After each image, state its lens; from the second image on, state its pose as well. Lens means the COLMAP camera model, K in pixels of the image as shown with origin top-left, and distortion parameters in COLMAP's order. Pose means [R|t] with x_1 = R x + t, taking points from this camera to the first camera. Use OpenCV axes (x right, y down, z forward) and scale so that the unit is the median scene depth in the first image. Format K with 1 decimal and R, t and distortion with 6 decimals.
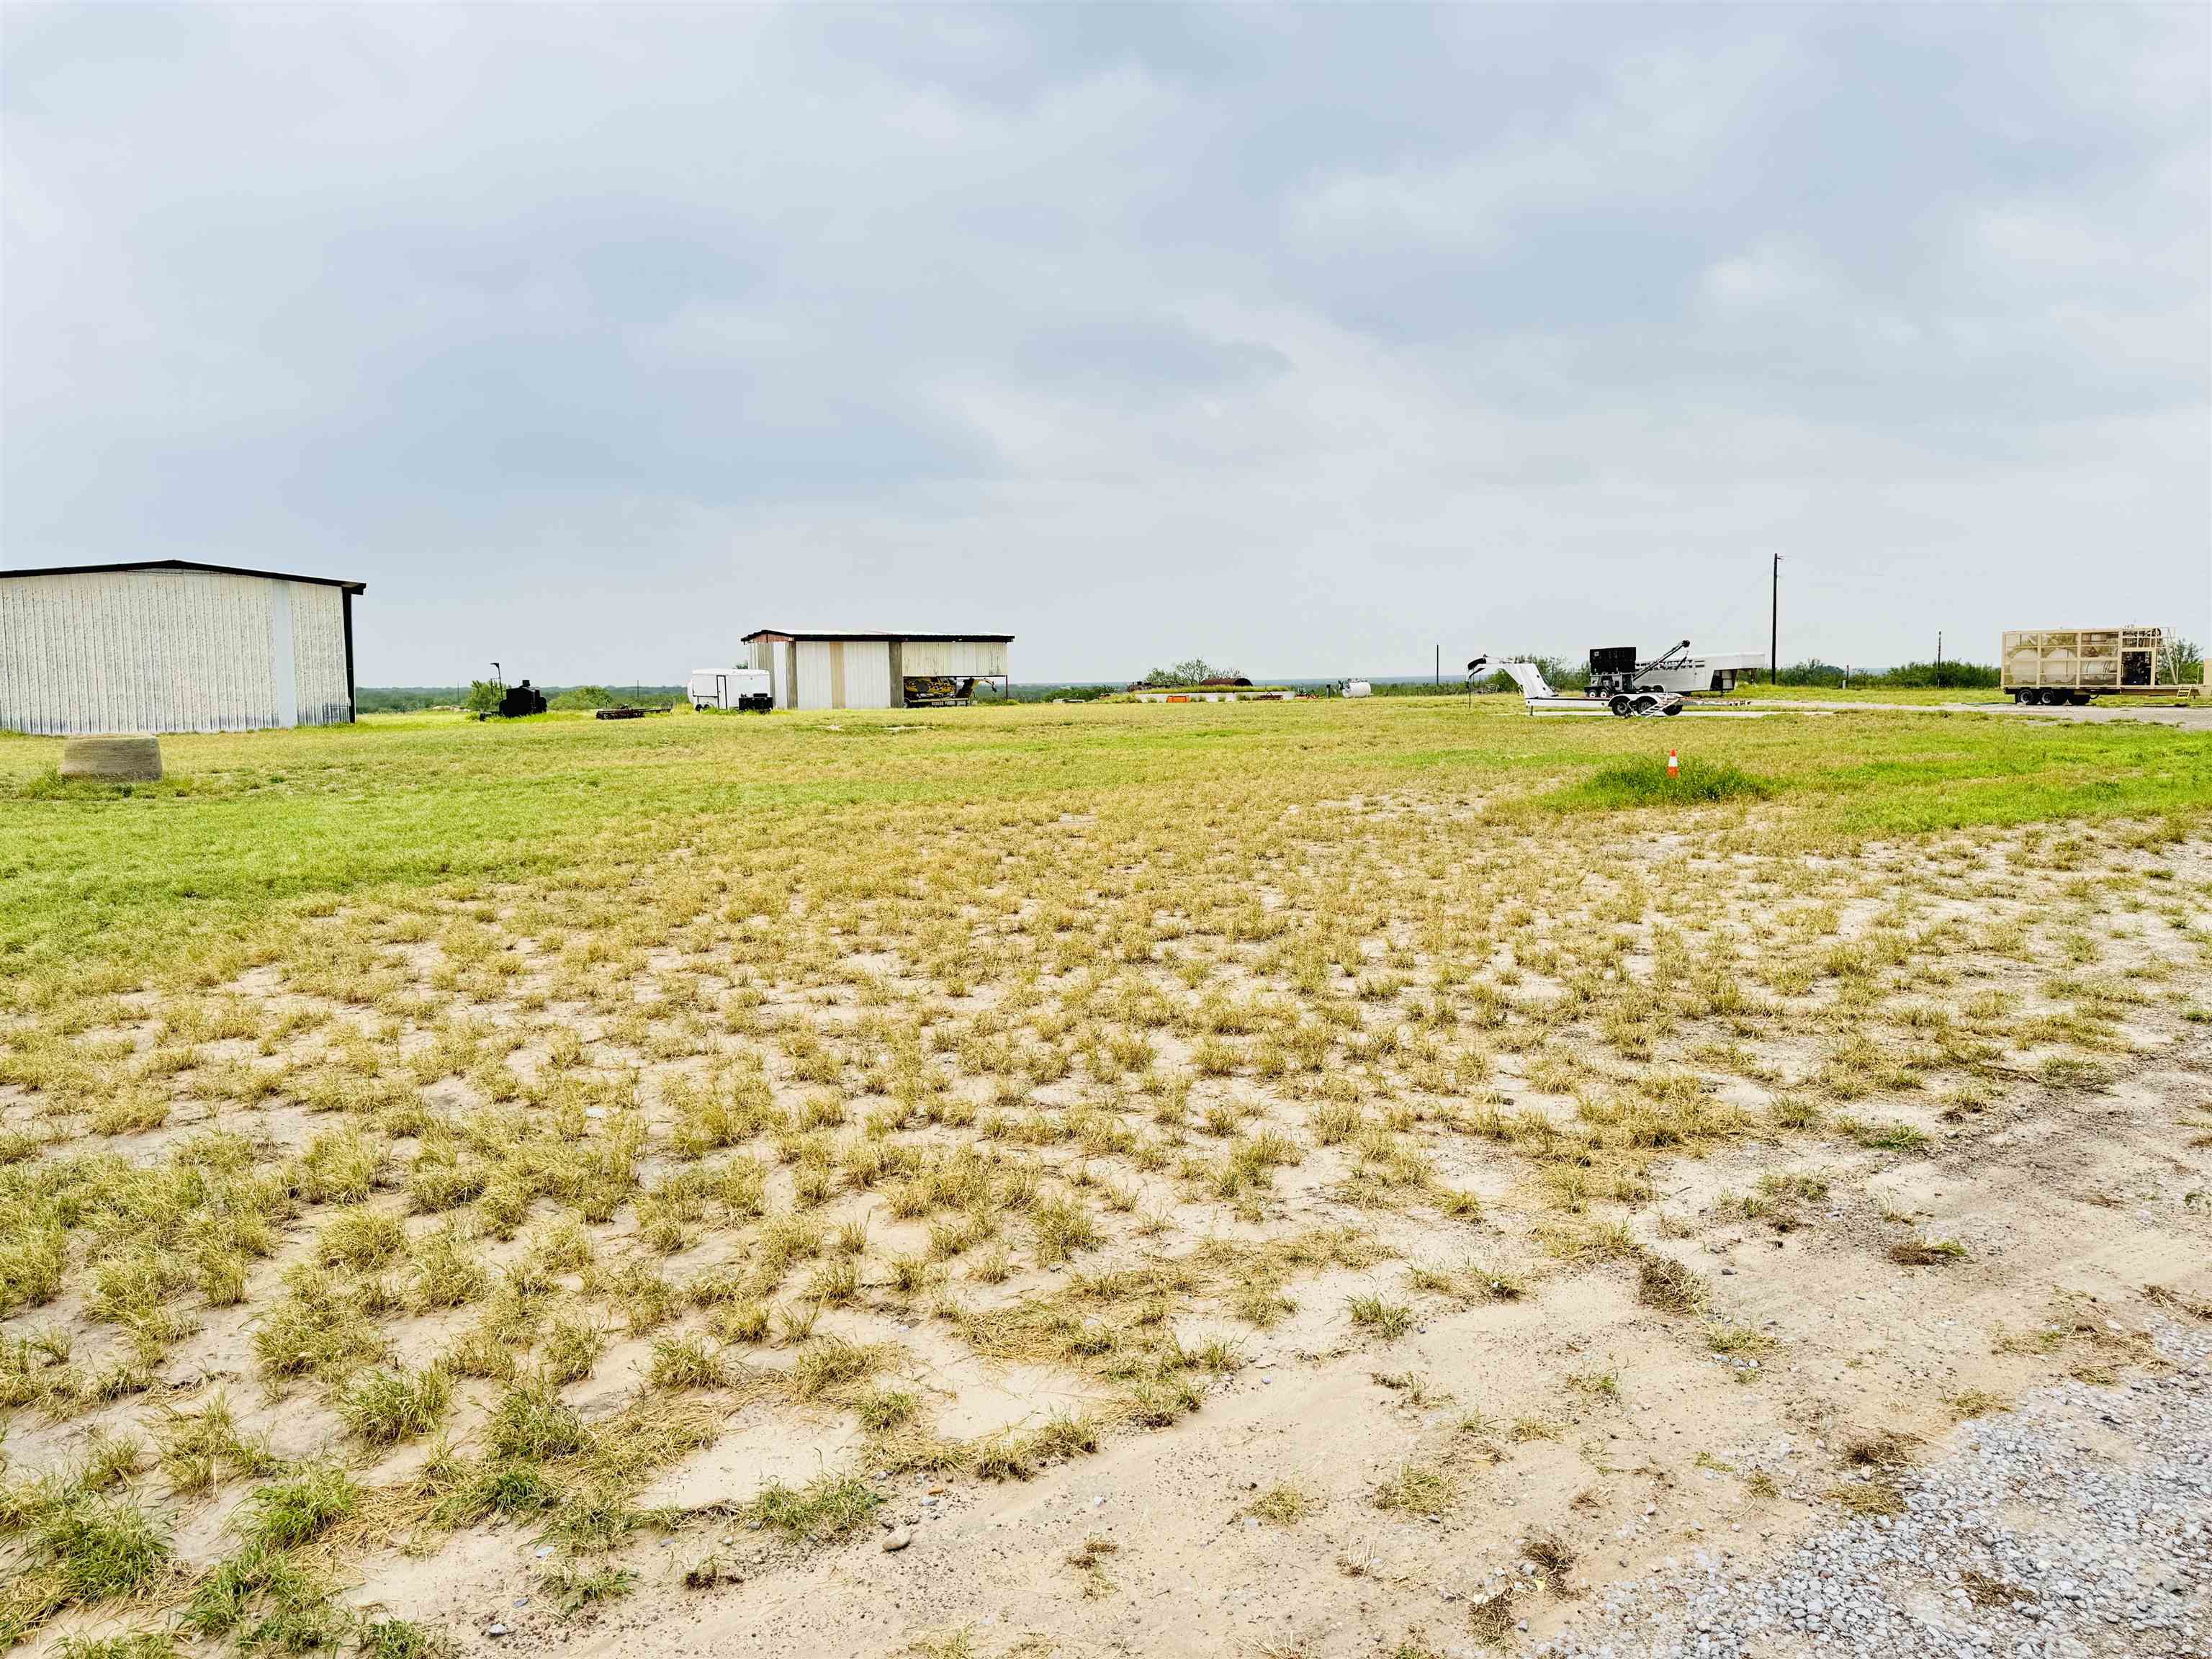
lens RADIAL K [[1591.9, 0, 1106.0], [0, 1591.9, 829.5], [0, 0, 1]] dist [0.077243, -0.071594]
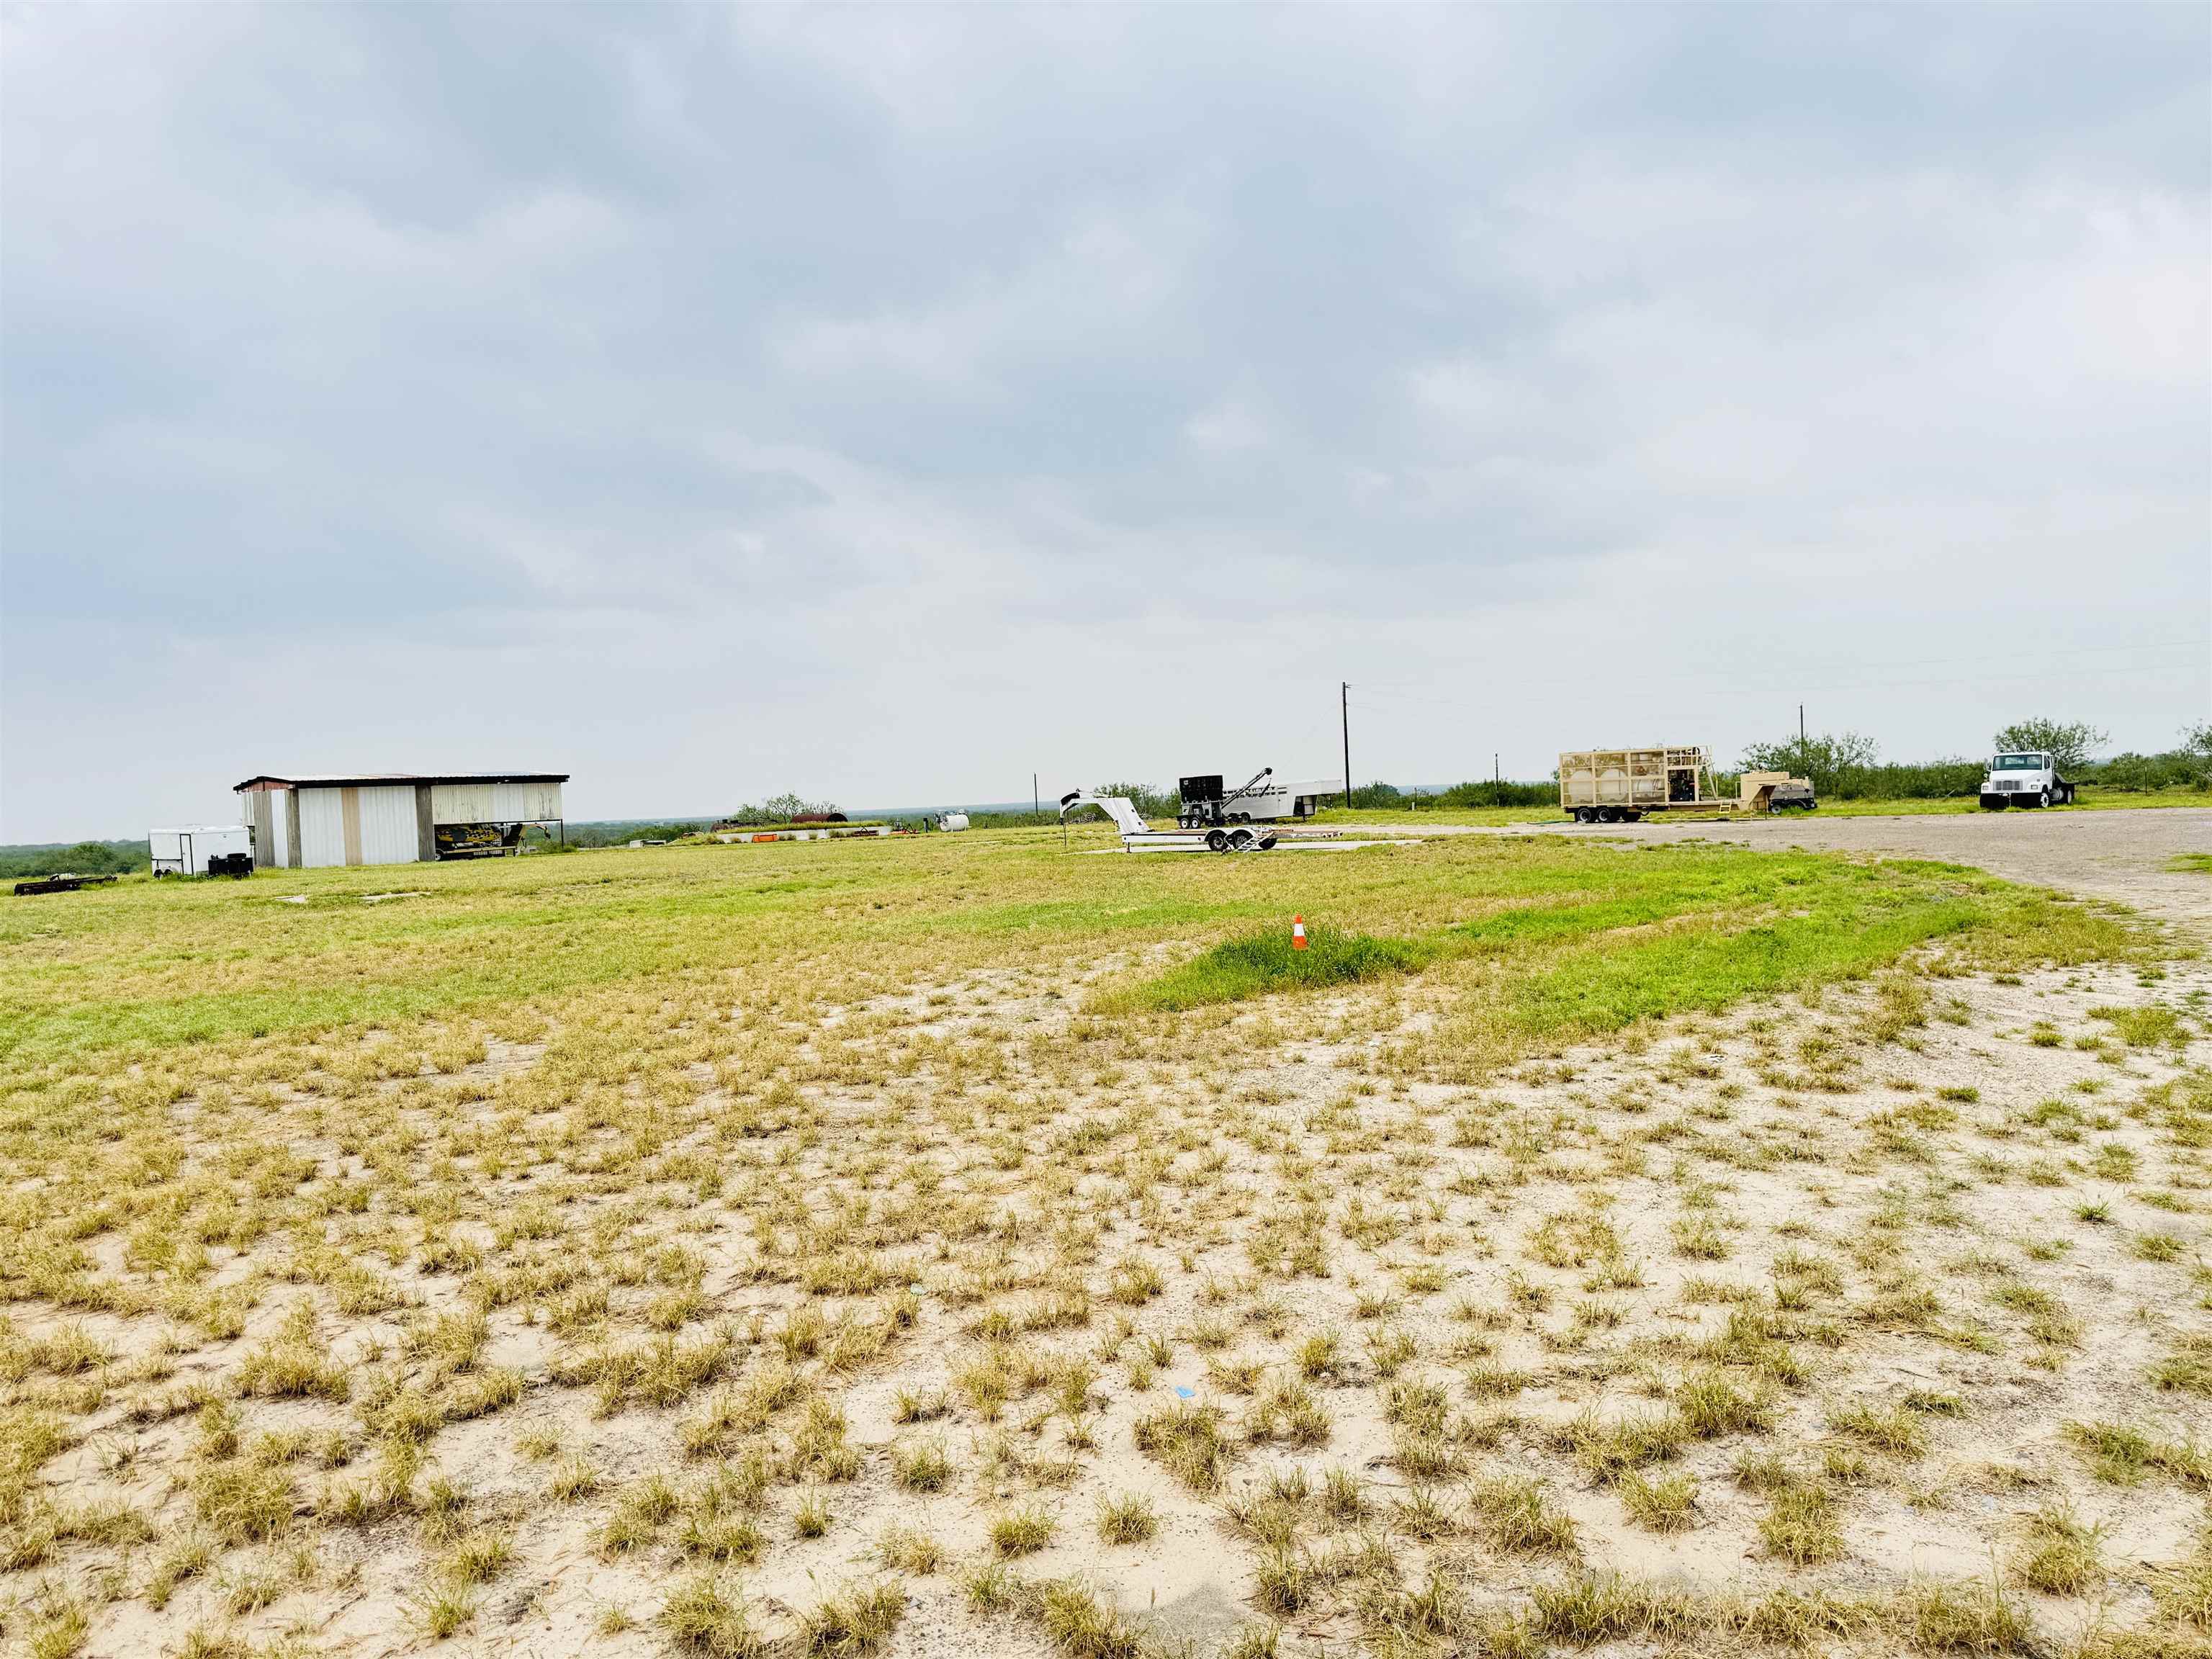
lens RADIAL K [[1534.7, 0, 1208.6], [0, 1534.7, 833.6], [0, 0, 1]] dist [0.320976, -0.446723]
pose [[0.950553, -0.044050, 0.307423, 0.025436], [0.067302, 0.995584, -0.065441, -0.016019], [-0.303182, 0.082895, 0.949320, 0.096694]]
